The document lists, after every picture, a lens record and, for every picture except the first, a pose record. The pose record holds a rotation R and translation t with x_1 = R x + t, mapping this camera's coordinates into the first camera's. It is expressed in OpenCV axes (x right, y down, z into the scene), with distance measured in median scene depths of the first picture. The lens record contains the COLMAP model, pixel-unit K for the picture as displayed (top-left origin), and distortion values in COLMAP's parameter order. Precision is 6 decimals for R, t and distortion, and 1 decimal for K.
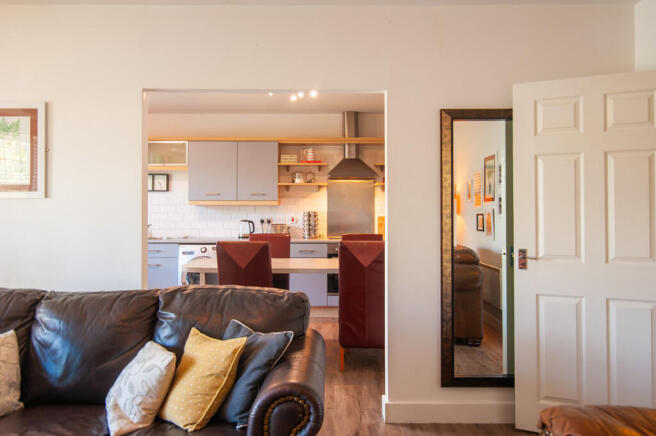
lens RADIAL K [[535.7, 0, 328.0], [0, 535.7, 218.0], [0, 0, 1]] dist [0.003923, -0.000898]
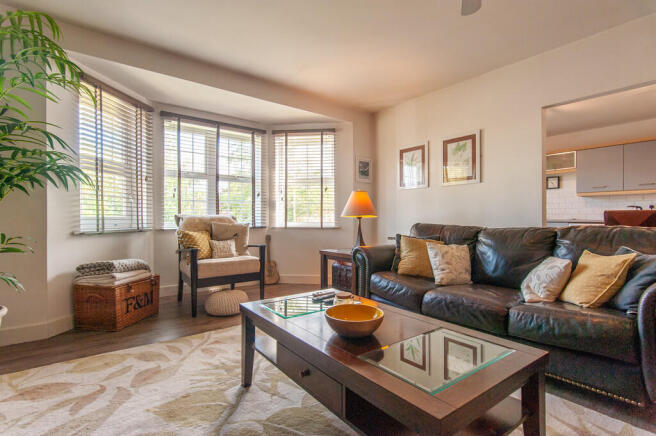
lens RADIAL K [[316.6, 0, 328.0], [0, 316.6, 218.0], [0, 0, 1]] dist [-0.000169, -0.000537]
pose [[0.607105, -0.001710, -0.794619, 0.006368], [0.009674, 0.999939, 0.005239, 0.106935], [0.794562, -0.010868, 0.607085, -0.072151]]
